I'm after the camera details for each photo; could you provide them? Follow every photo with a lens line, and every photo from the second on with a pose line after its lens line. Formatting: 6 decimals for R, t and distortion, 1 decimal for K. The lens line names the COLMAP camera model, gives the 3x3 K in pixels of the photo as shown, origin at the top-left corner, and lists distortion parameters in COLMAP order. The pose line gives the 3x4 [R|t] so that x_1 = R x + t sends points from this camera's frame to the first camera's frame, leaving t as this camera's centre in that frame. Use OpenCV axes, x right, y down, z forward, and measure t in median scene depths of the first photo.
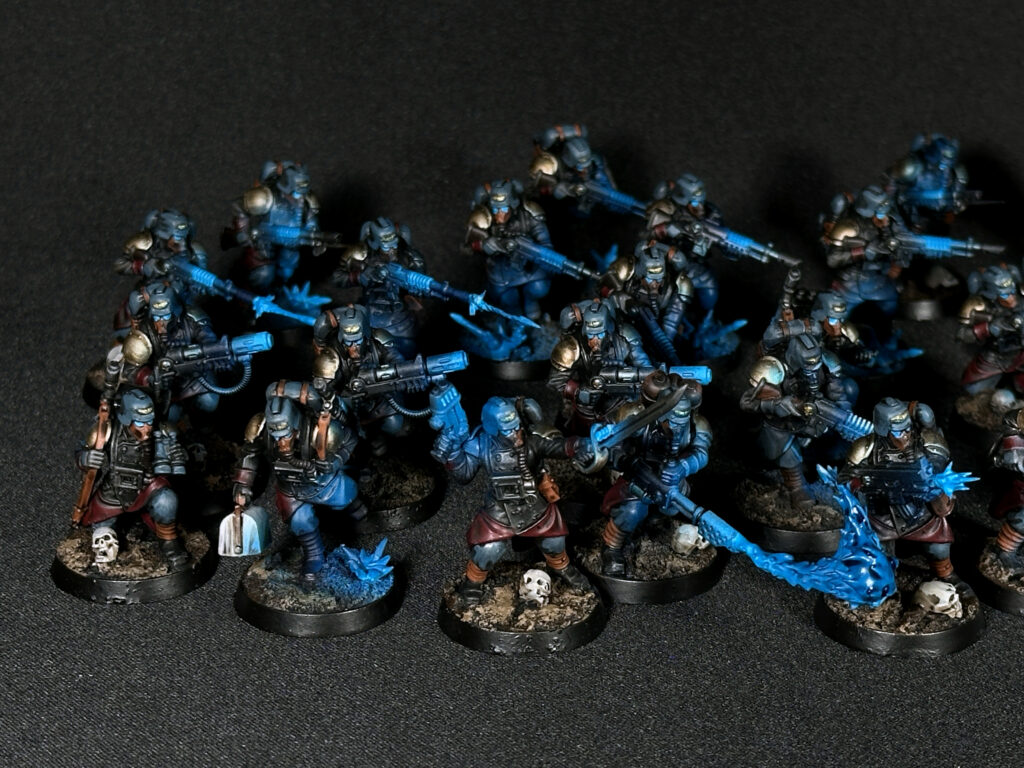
lens RADIAL K [[2760.3, 0, 511.1], [0, 2760.3, 384.7], [0, 0, 1]] dist [0.121326, 0.231381]
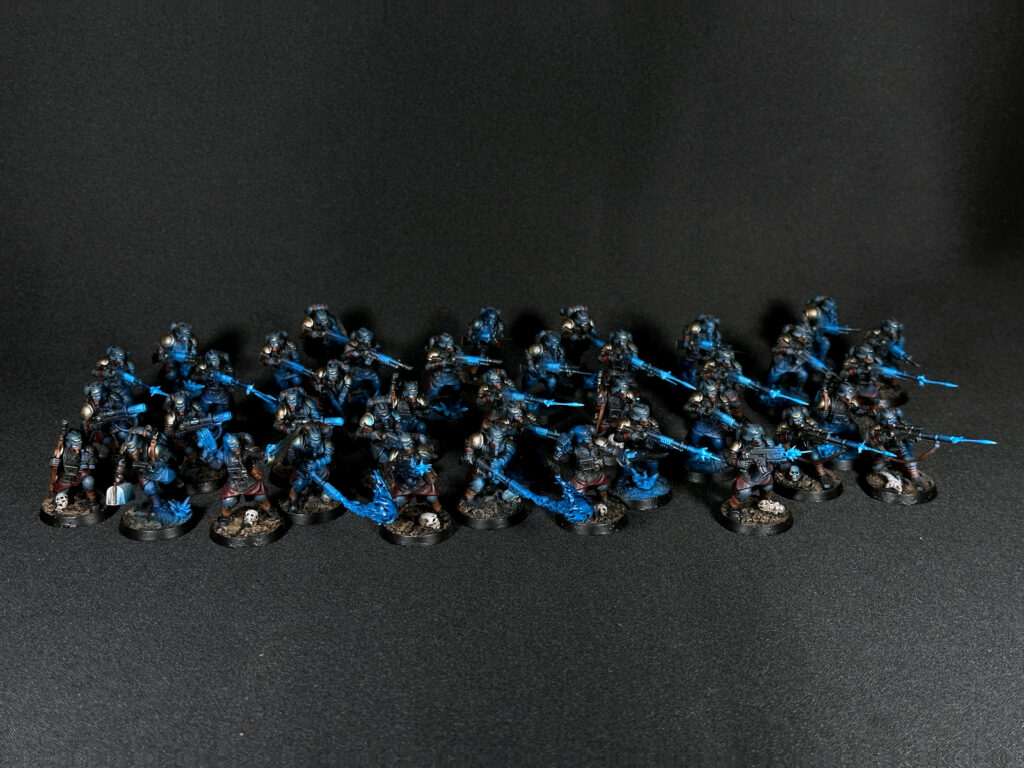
lens RADIAL K [[1535.4, 0, 514.8], [0, 1535.4, 385.5], [0, 0, 1]] dist [0.136922, 0.015528]
pose [[0.999962, -0.008209, -0.002888, 0.197898], [0.008149, 0.999763, -0.020168, -0.005830], [0.003053, 0.020143, 0.999792, -0.219278]]
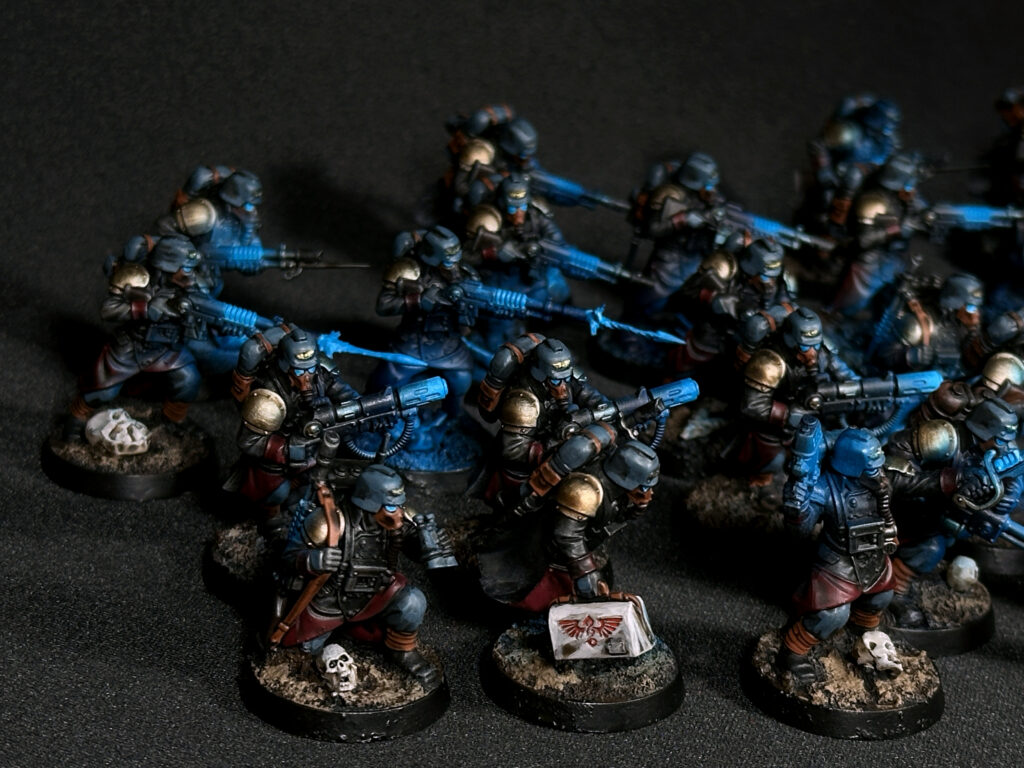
lens RADIAL K [[2760.3, 0, 511.1], [0, 2760.3, 384.7], [0, 0, 1]] dist [0.121326, 0.231381]
pose [[0.912963, -0.089483, 0.398110, -0.363832], [0.086256, 0.995932, 0.026051, -0.033519], [-0.398822, 0.010556, 0.916968, 0.241320]]
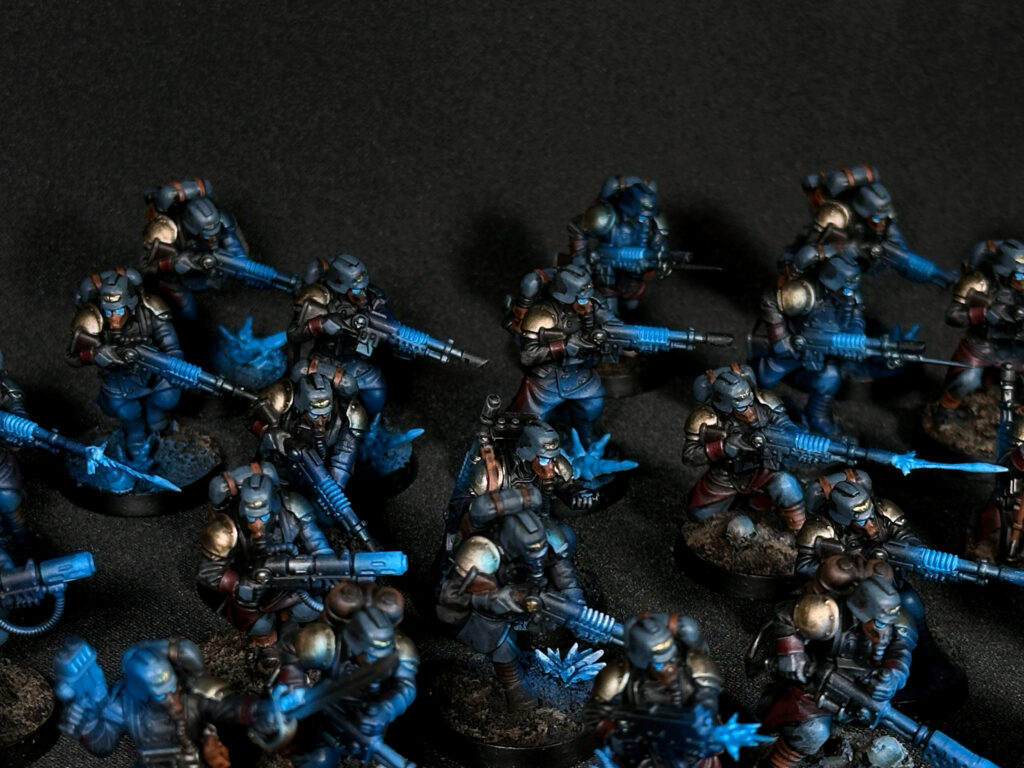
lens RADIAL K [[2760.3, 0, 511.1], [0, 2760.3, 384.7], [0, 0, 1]] dist [0.121326, 0.231381]
pose [[0.986292, -0.046079, 0.158447, -0.019549], [0.034041, 0.996382, 0.077868, -0.105876], [-0.161462, -0.071407, 0.984292, 0.203383]]
